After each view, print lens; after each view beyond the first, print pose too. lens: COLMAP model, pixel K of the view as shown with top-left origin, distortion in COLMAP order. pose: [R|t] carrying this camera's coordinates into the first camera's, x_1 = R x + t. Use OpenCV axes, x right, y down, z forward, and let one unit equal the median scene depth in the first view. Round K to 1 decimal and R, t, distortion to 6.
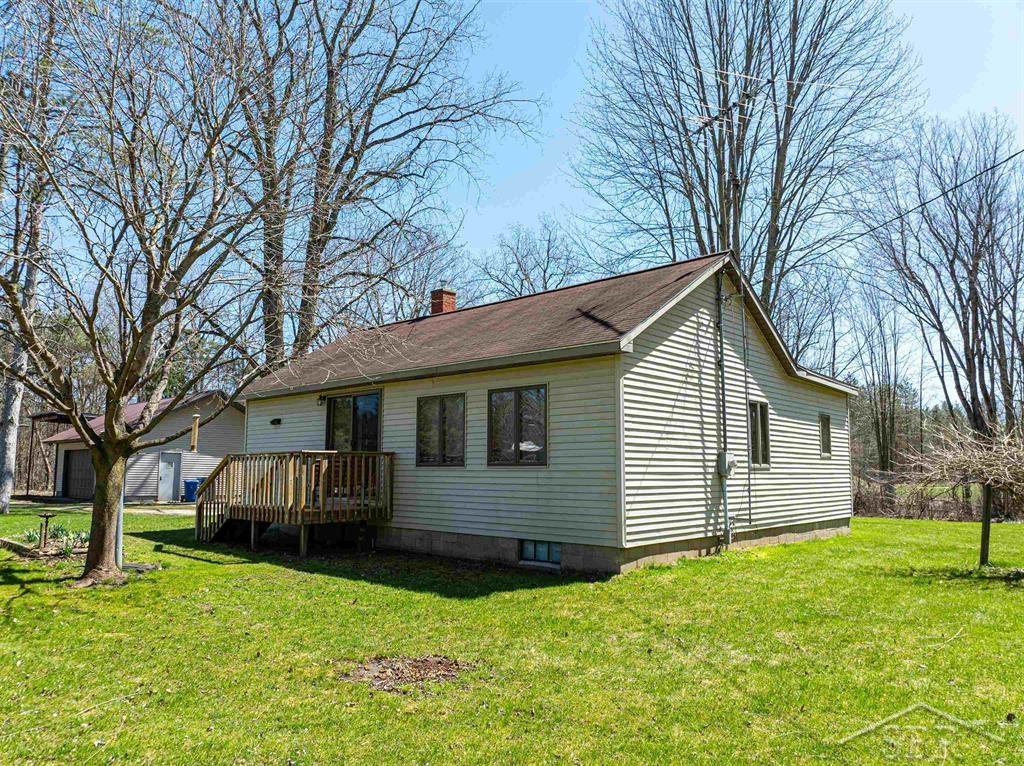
lens RADIAL K [[723.2, 0, 511.0], [0, 723.2, 386.2], [0, 0, 1]] dist [-0.059316, 0.035579]
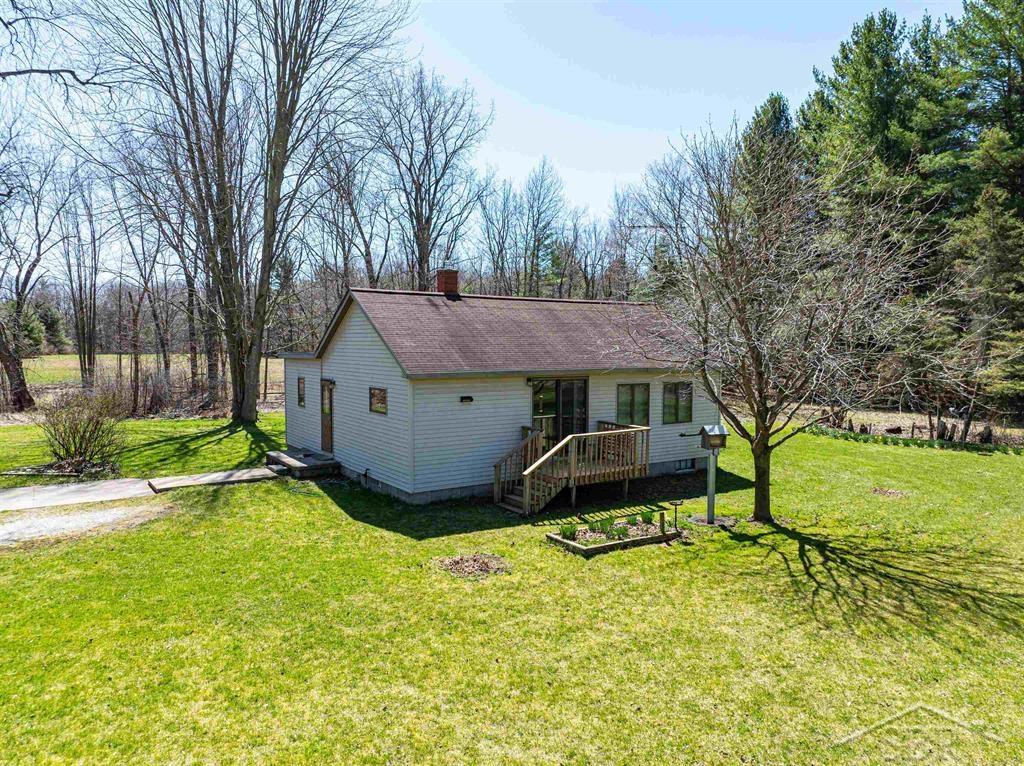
lens RADIAL K [[723.2, 0, 512.1], [0, 723.2, 383.2], [0, 0, 1]] dist [-0.059316, 0.035579]
pose [[0.226527, -0.055890, 0.972400, -1.644016], [-0.119929, 0.989155, 0.084791, -0.088311], [-0.966593, -0.135827, 0.217368, 0.859207]]
